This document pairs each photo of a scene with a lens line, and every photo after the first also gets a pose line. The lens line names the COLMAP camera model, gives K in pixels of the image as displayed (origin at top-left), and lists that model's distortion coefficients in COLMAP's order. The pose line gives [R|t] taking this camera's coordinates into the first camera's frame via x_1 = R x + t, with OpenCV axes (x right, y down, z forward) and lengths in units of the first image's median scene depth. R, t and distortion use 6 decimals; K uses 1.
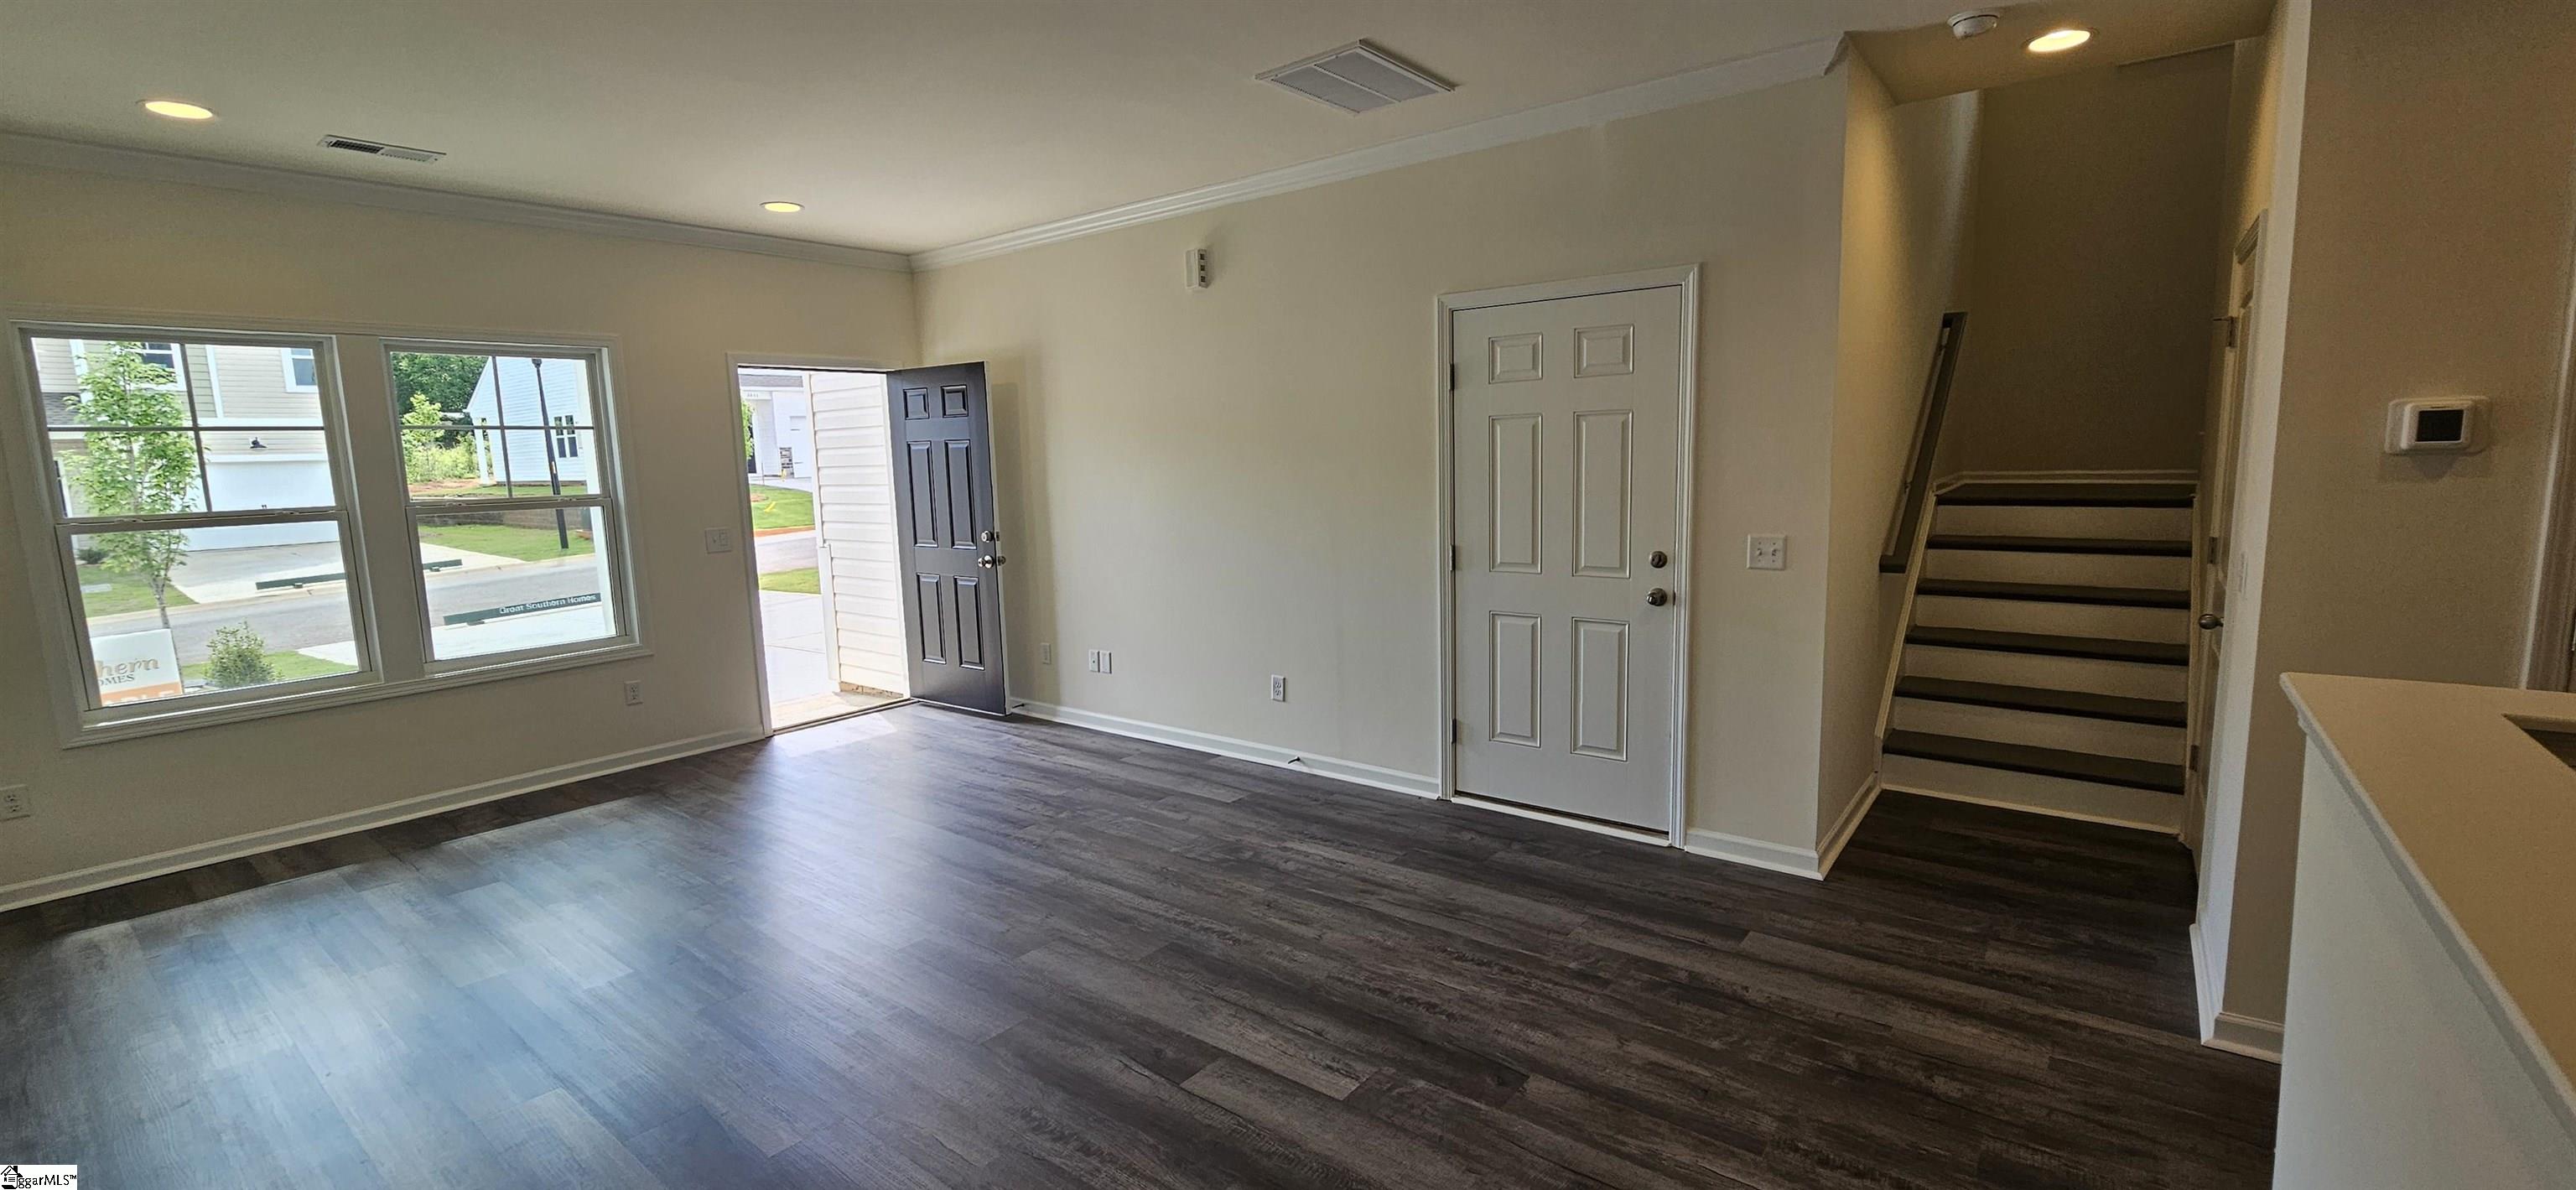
lens RADIAL K [[1069.2, 0, 1280.6], [0, 1069.2, 592.3], [0, 0, 1]] dist [-0.000236, -0.000114]
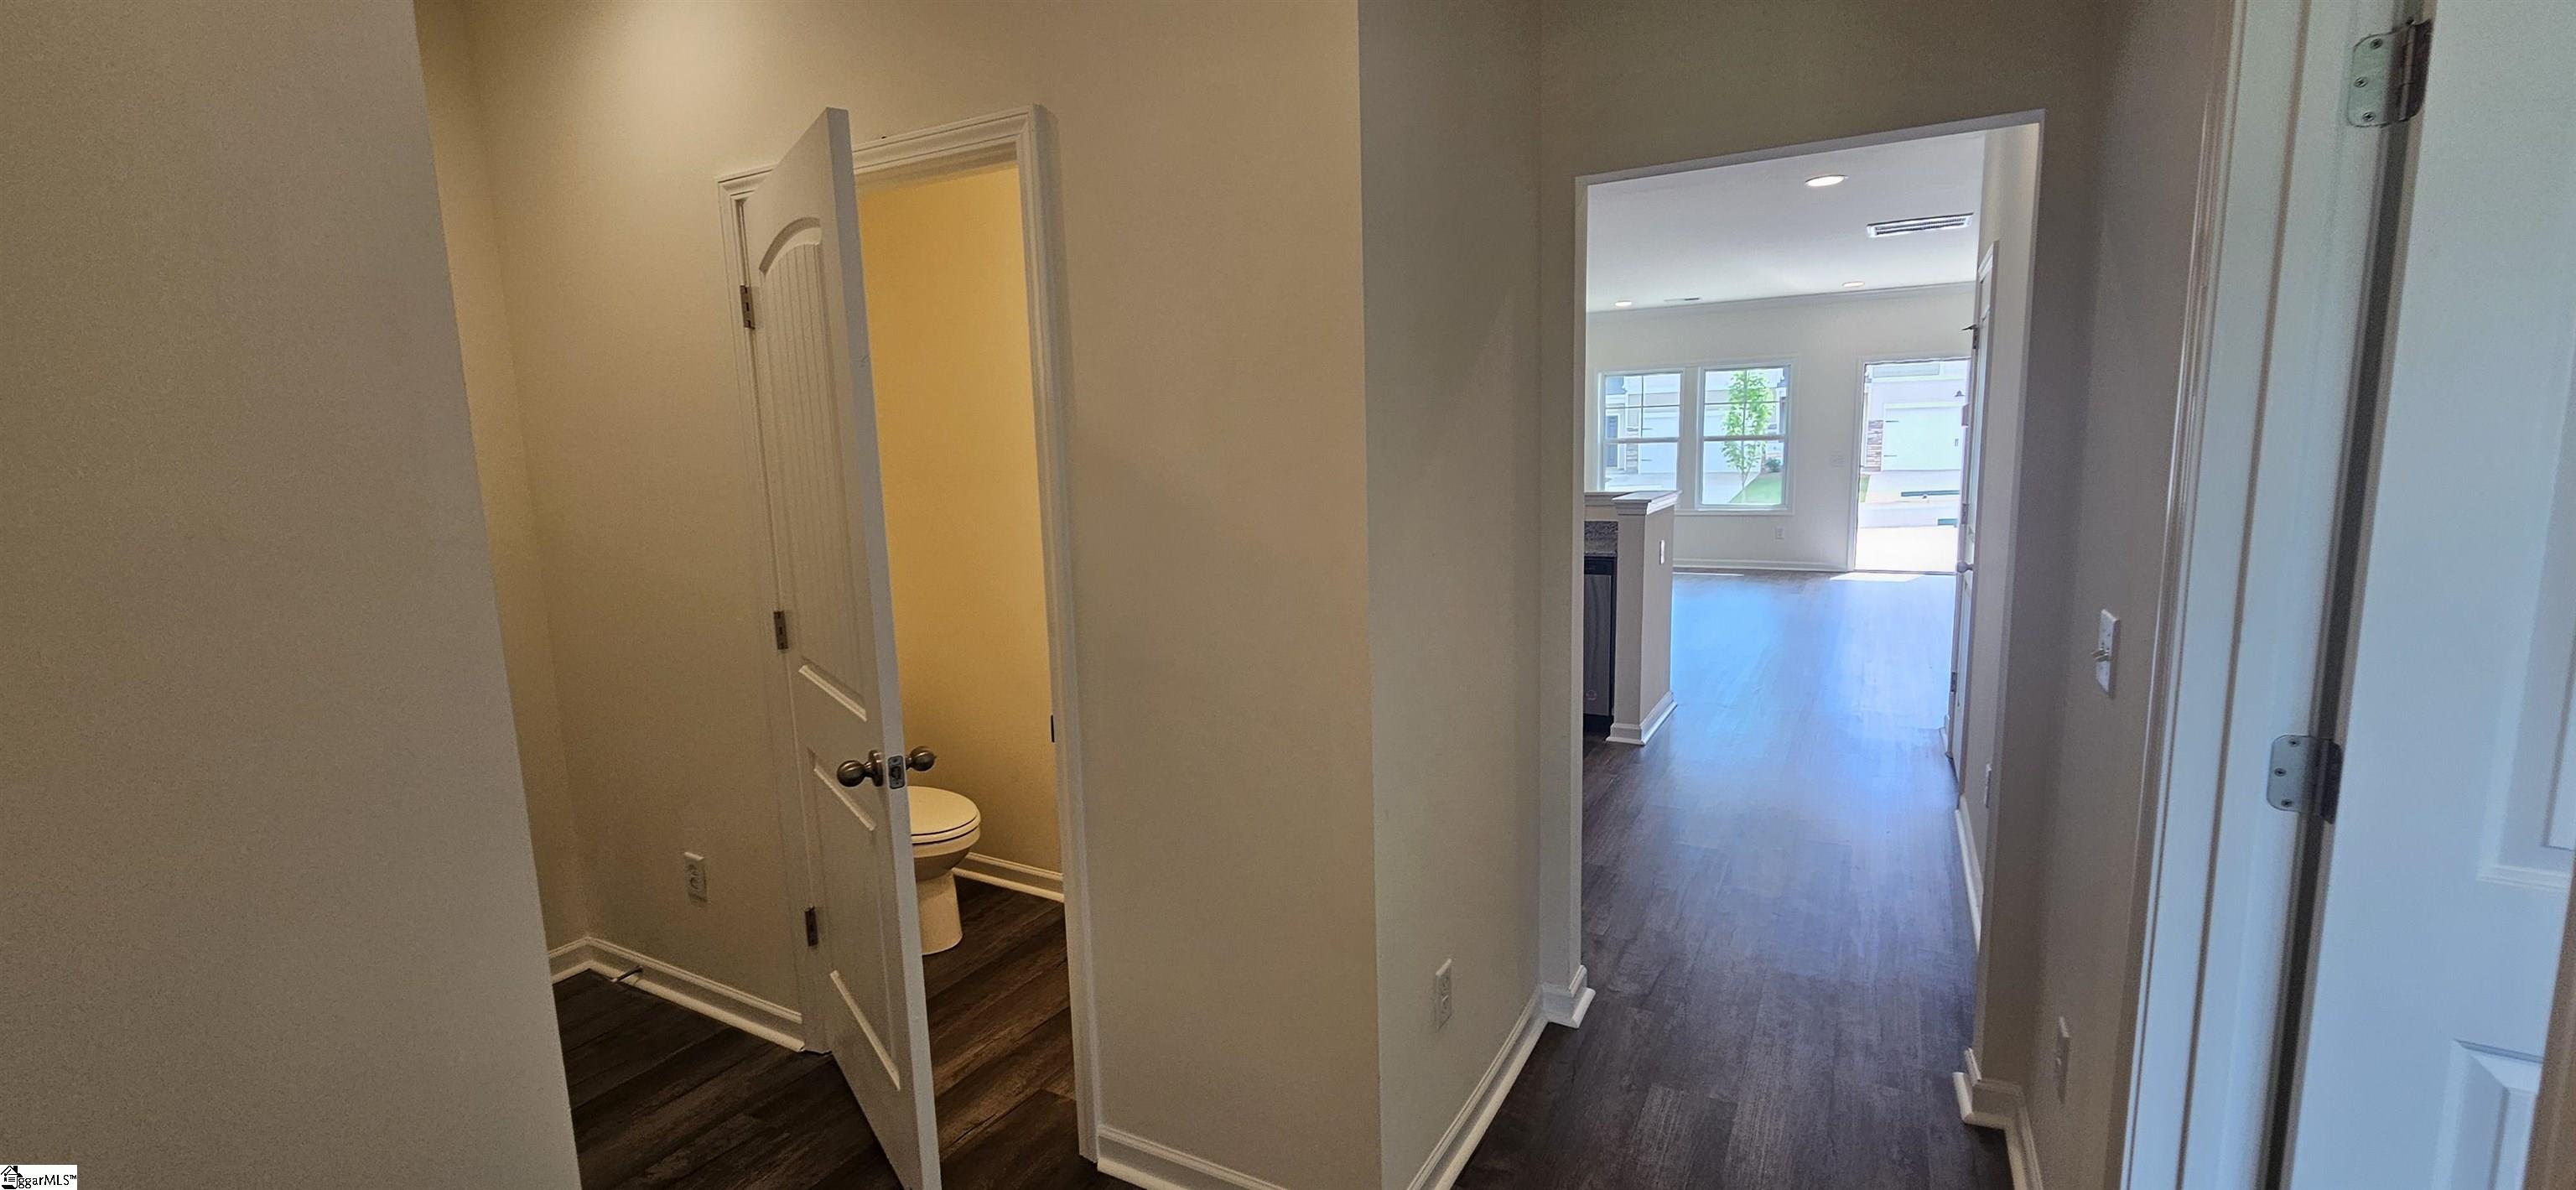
lens RADIAL K [[1069.2, 0, 1276.1], [0, 1069.2, 588.5], [0, 0, 1]] dist [-0.000236, -0.000114]
pose [[0.145631, 0.160954, -0.976159, 1.508167], [-0.110167, 0.983179, 0.145676, 0.008540], [0.983186, 0.086326, 0.160913, -0.309034]]
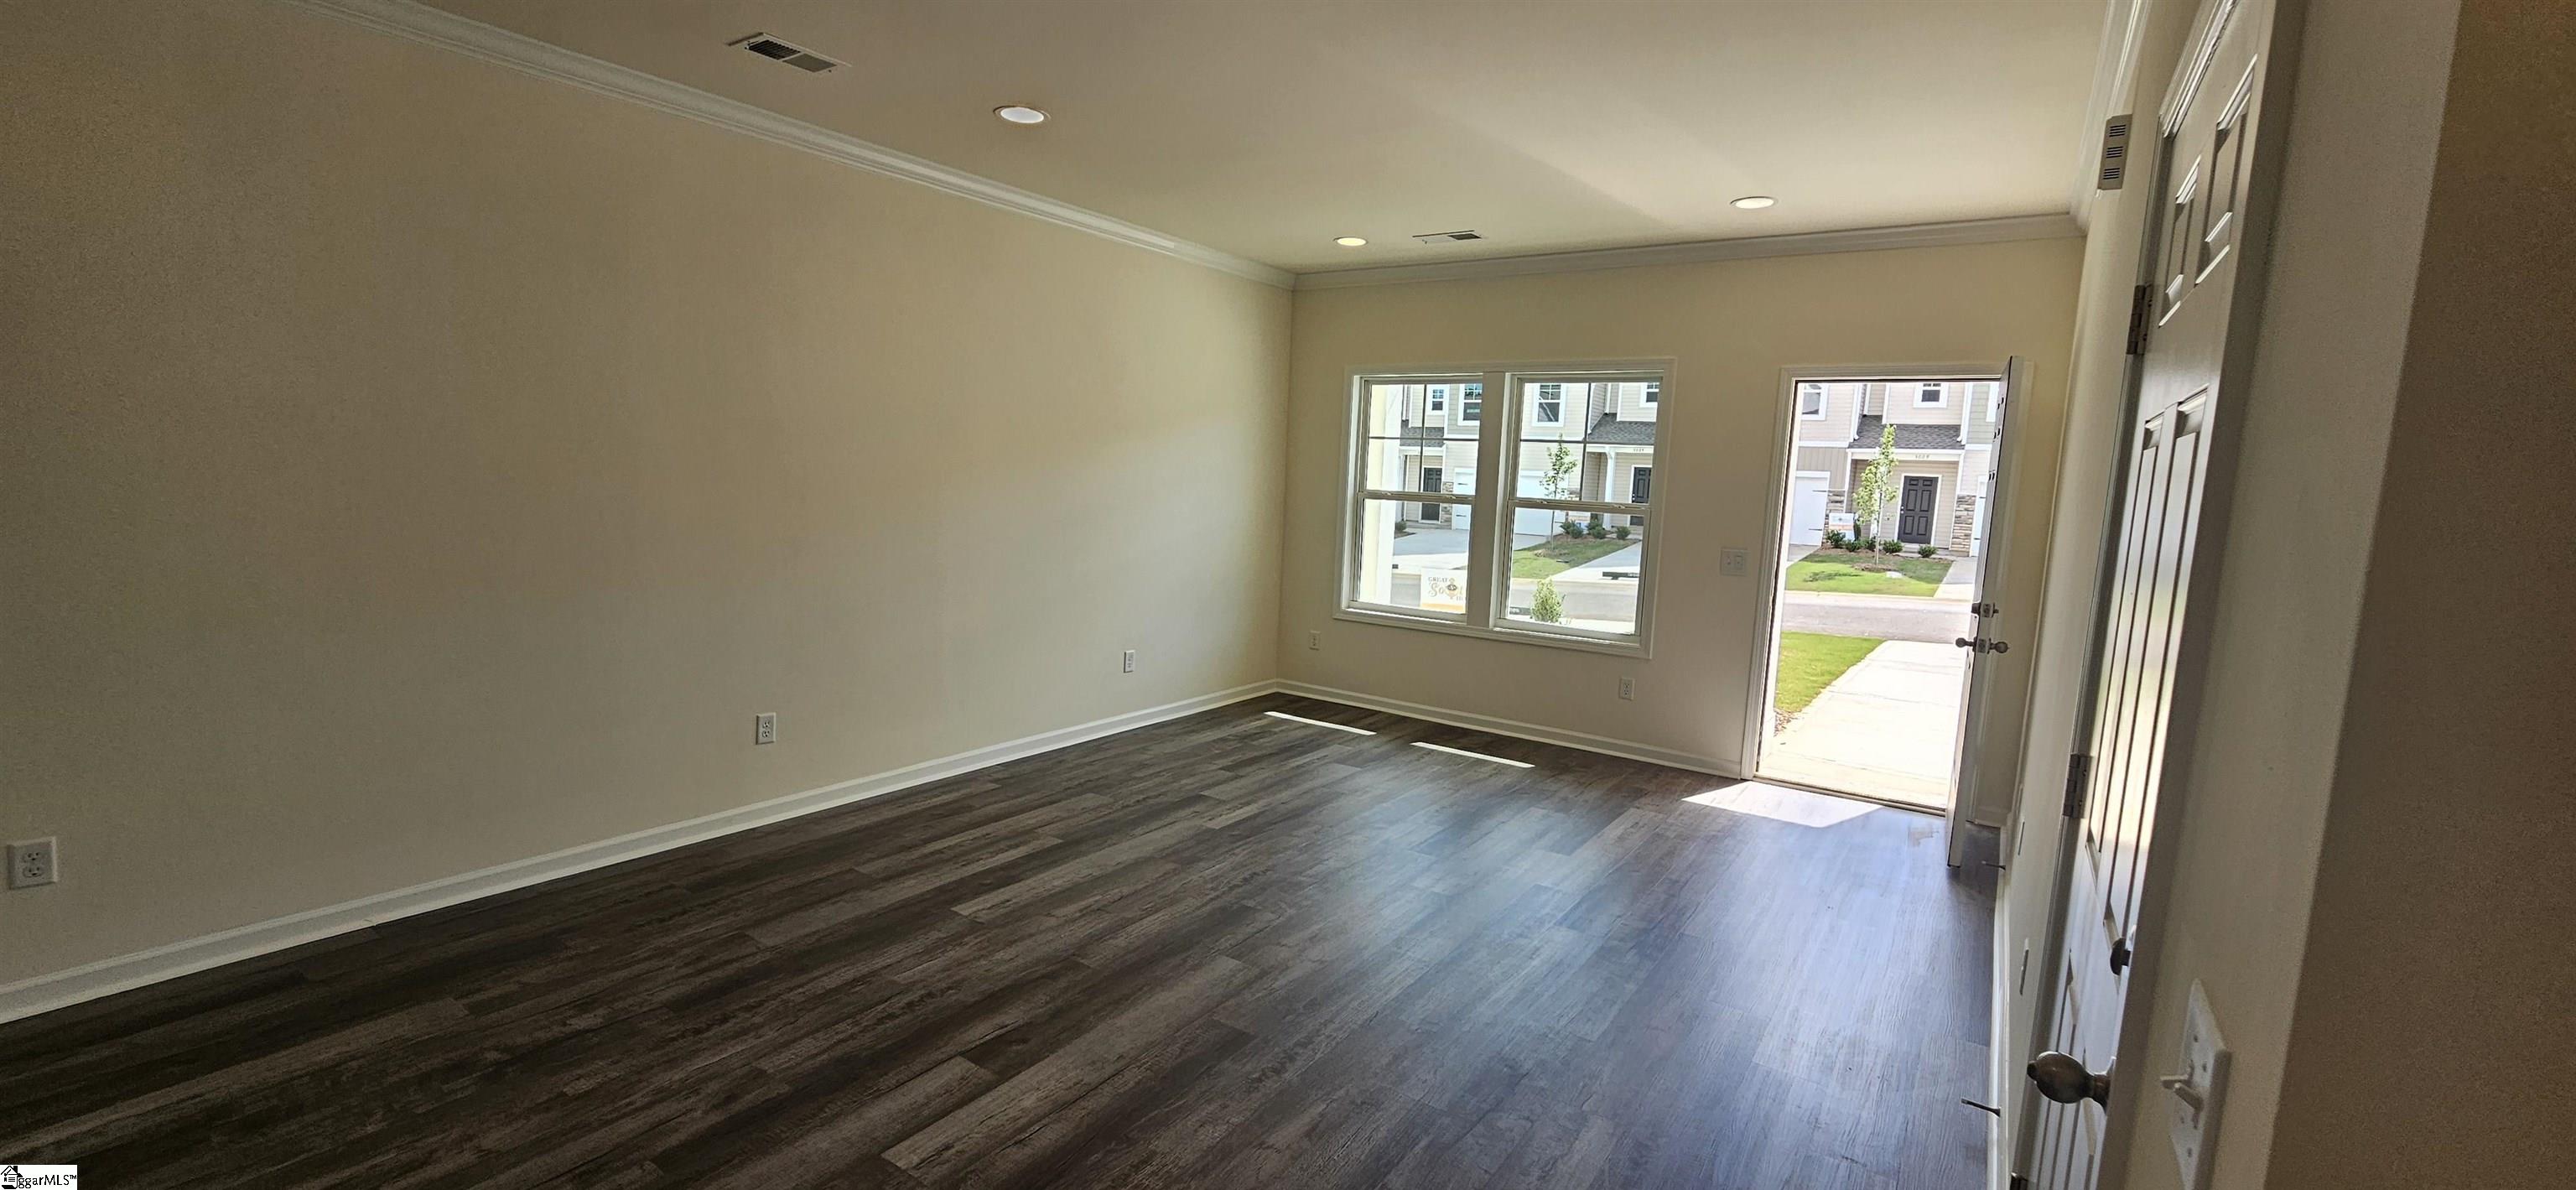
lens RADIAL K [[1069.2, 0, 1290.0], [0, 1069.2, 609.4], [0, 0, 1]] dist [-0.000236, -0.000114]
pose [[0.059356, 0.162327, -0.984950, 0.512468], [-0.175930, 0.972946, 0.149746, -0.103217], [0.982612, 0.164394, 0.086308, 0.668656]]
